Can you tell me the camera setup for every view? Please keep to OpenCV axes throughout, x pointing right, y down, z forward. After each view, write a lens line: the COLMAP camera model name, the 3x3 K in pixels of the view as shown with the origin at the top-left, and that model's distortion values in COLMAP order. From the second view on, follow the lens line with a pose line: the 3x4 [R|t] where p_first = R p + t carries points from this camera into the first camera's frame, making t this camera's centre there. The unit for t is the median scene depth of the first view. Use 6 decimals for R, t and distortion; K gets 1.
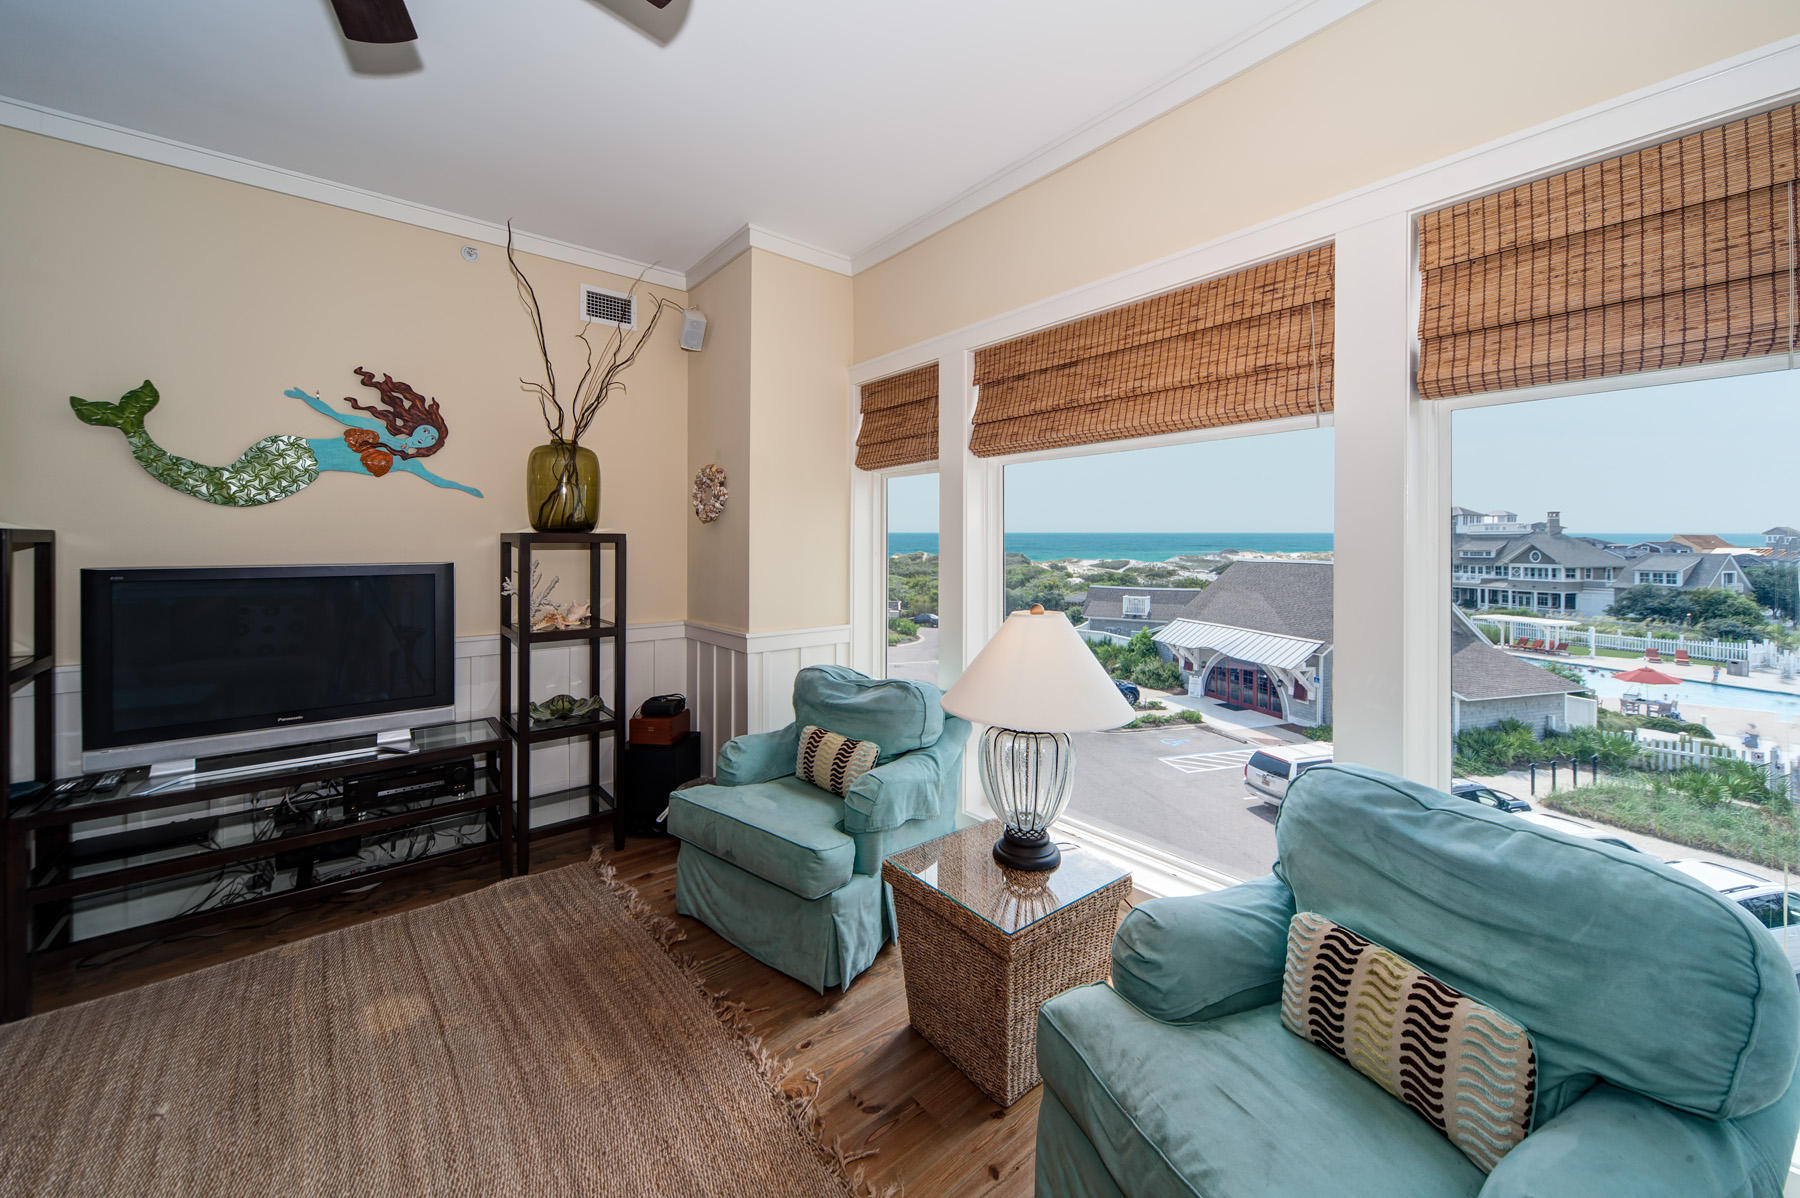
lens RADIAL K [[672.6, 0, 916.5], [0, 672.6, 556.6], [0, 0, 1]] dist [-0.001874, 0.000629]
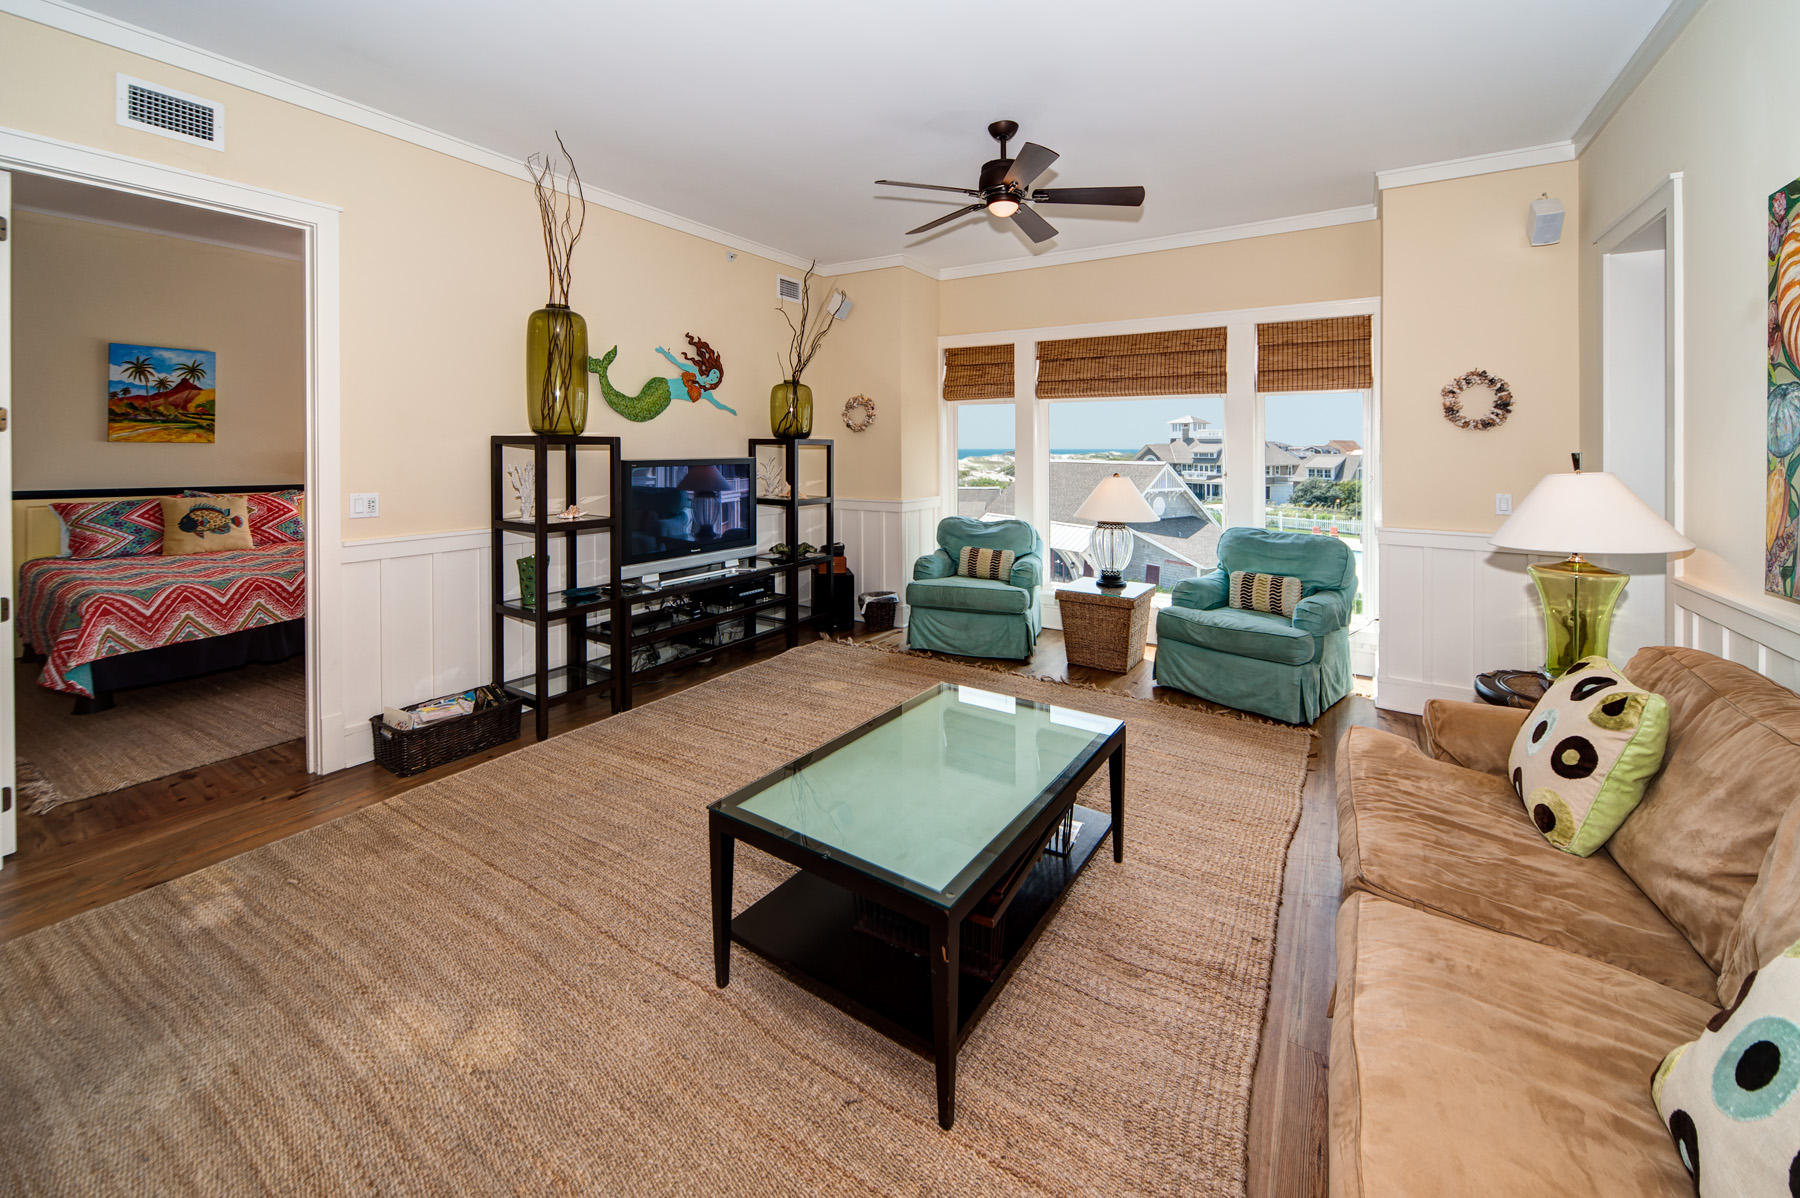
lens RADIAL K [[672.6, 0, 942.5], [0, 672.6, 458.4], [0, 0, 1]] dist [-0.001874, 0.000629]
pose [[0.948119, -0.002937, 0.317901, -0.760779], [0.002885, 0.999996, 0.000634, 0.011728], [-0.317902, 0.000316, 0.948124, -0.669765]]
